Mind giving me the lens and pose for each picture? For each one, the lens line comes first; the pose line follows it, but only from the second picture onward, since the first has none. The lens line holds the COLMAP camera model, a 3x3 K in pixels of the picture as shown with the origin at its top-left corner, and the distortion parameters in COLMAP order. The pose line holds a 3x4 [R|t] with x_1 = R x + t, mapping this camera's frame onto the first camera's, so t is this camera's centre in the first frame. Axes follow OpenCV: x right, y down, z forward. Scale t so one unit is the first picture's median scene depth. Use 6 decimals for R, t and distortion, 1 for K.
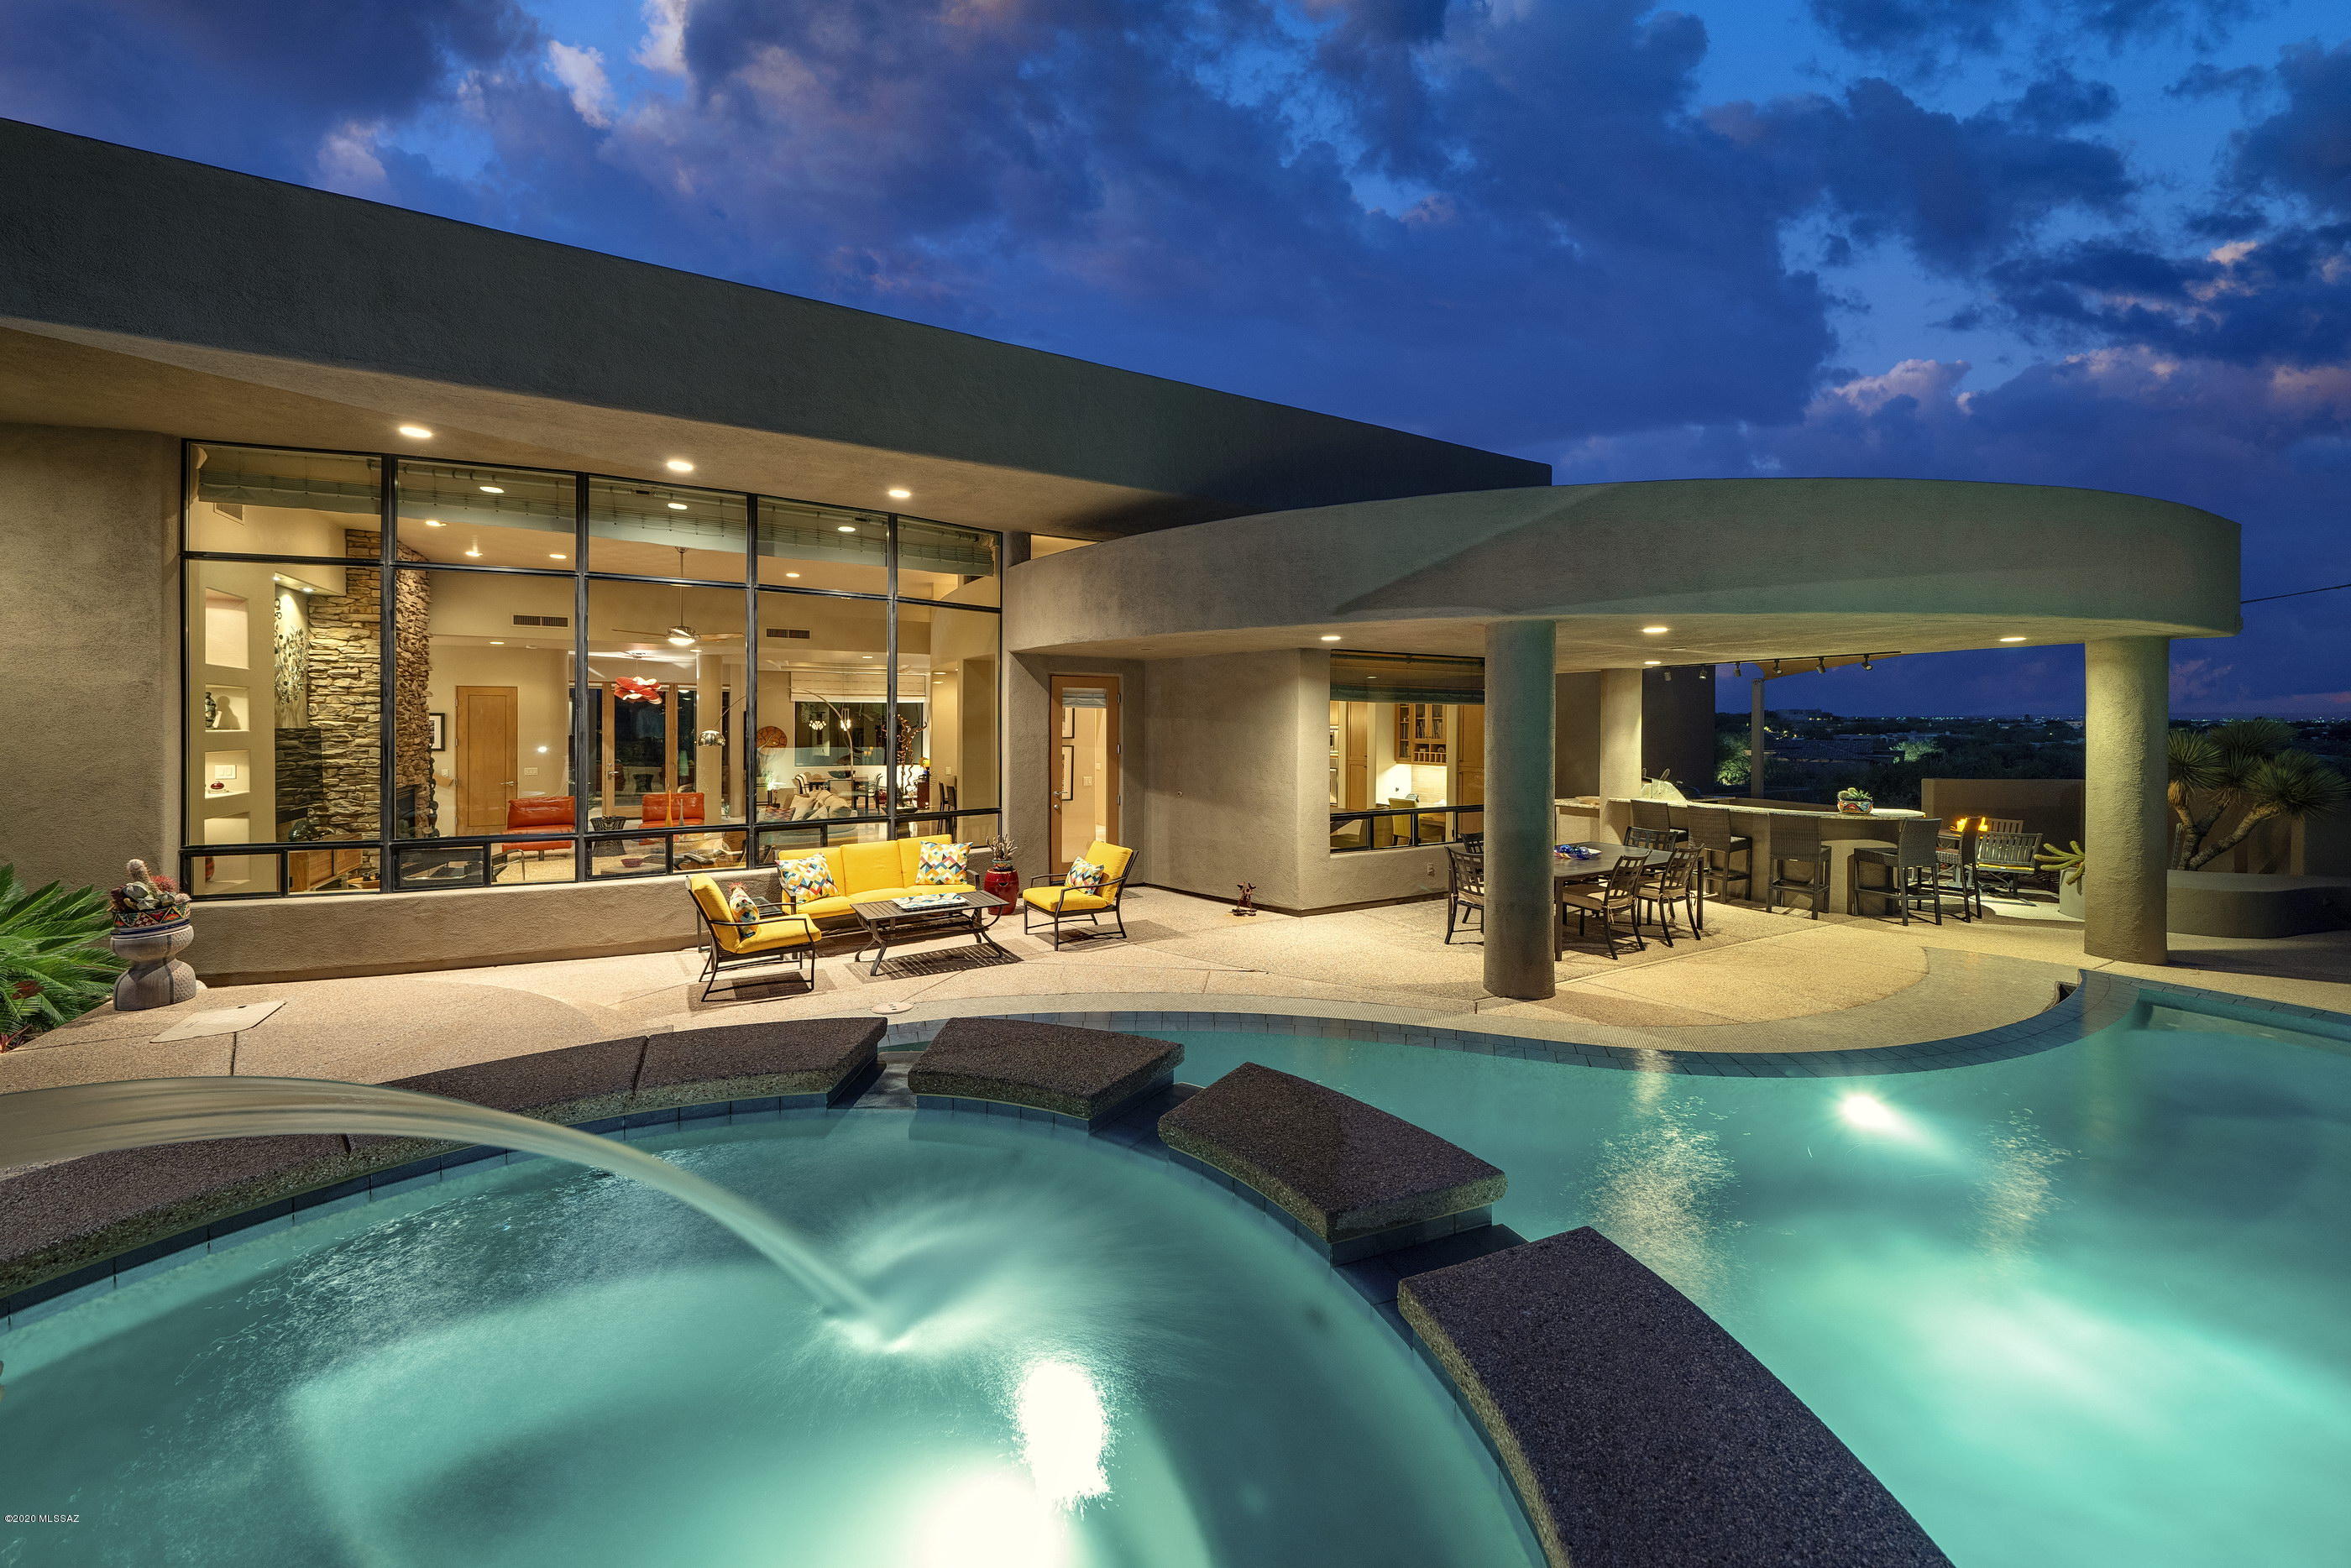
lens RADIAL K [[788.4, 0, 1121.9], [0, 788.4, 729.7], [0, 0, 1]] dist [-0.012986, -0.000137]
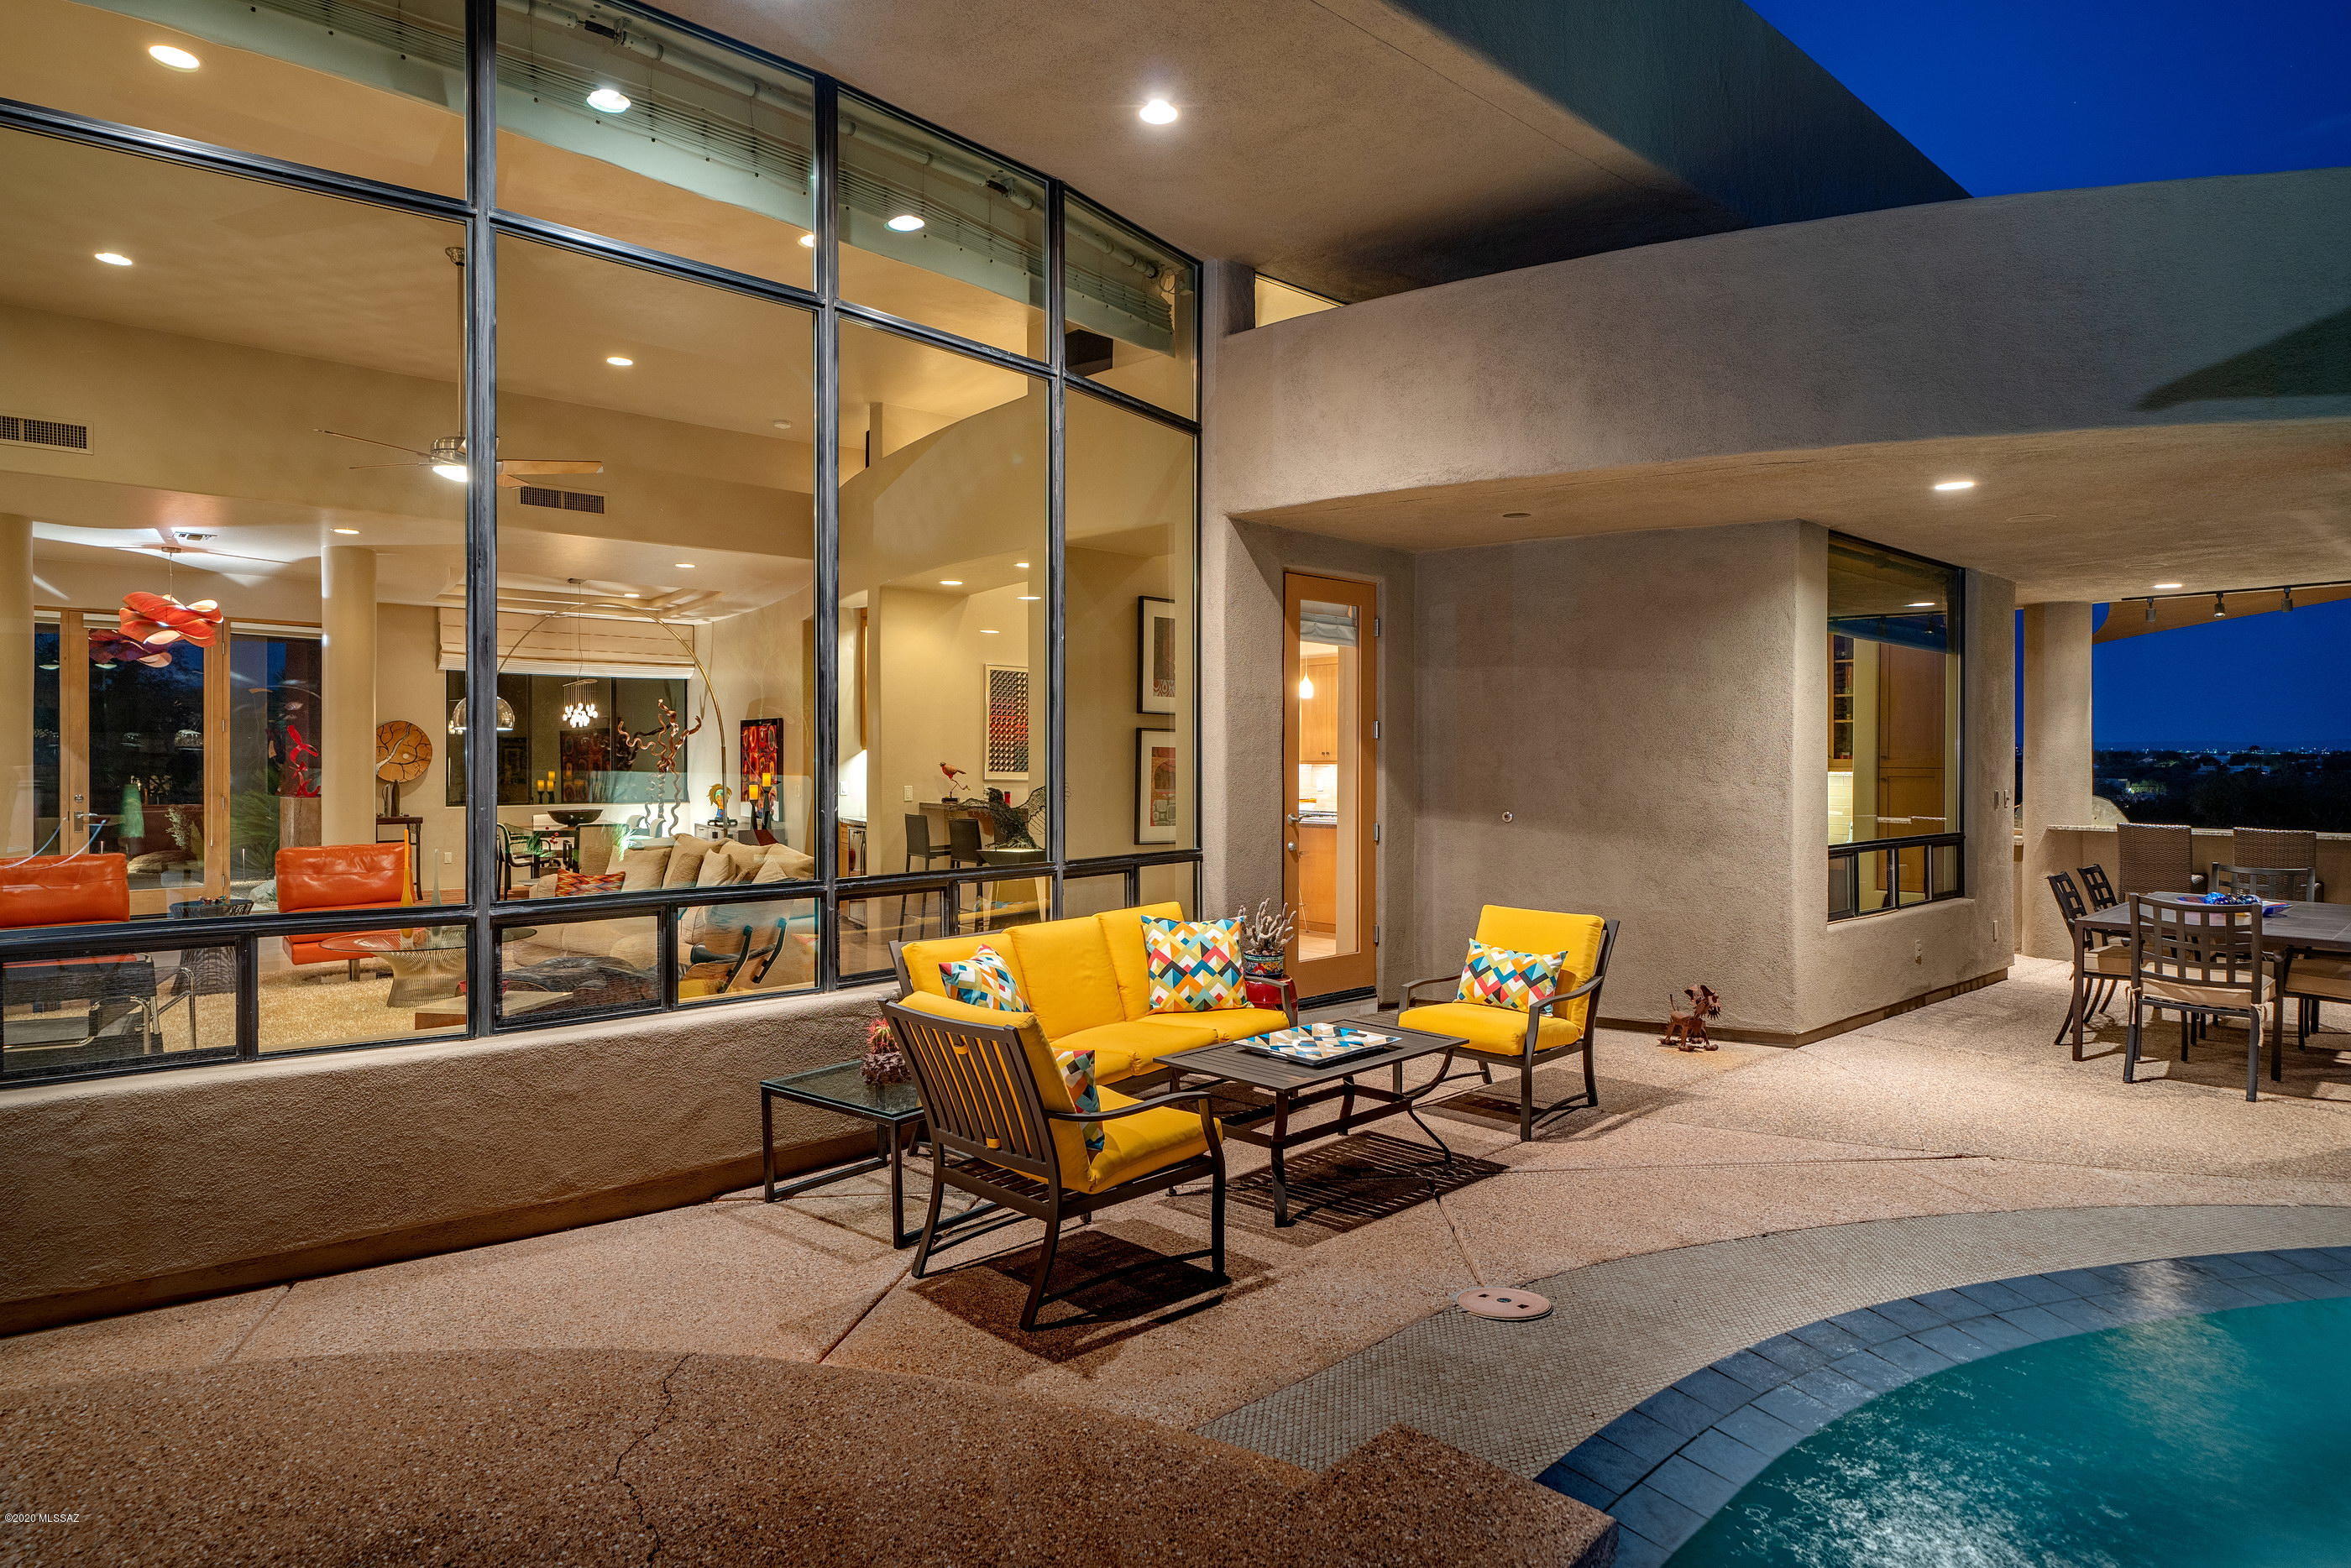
lens RADIAL K [[1379.2, 0, 1146.2], [0, 1379.2, 747.9], [0, 0, 1]] dist [-0.000416, 0.001243]
pose [[0.981186, -0.008113, 0.192893, -0.357263], [0.009234, 0.999945, -0.004912, 0.044273], [-0.192843, 0.006601, 0.981207, 0.206504]]
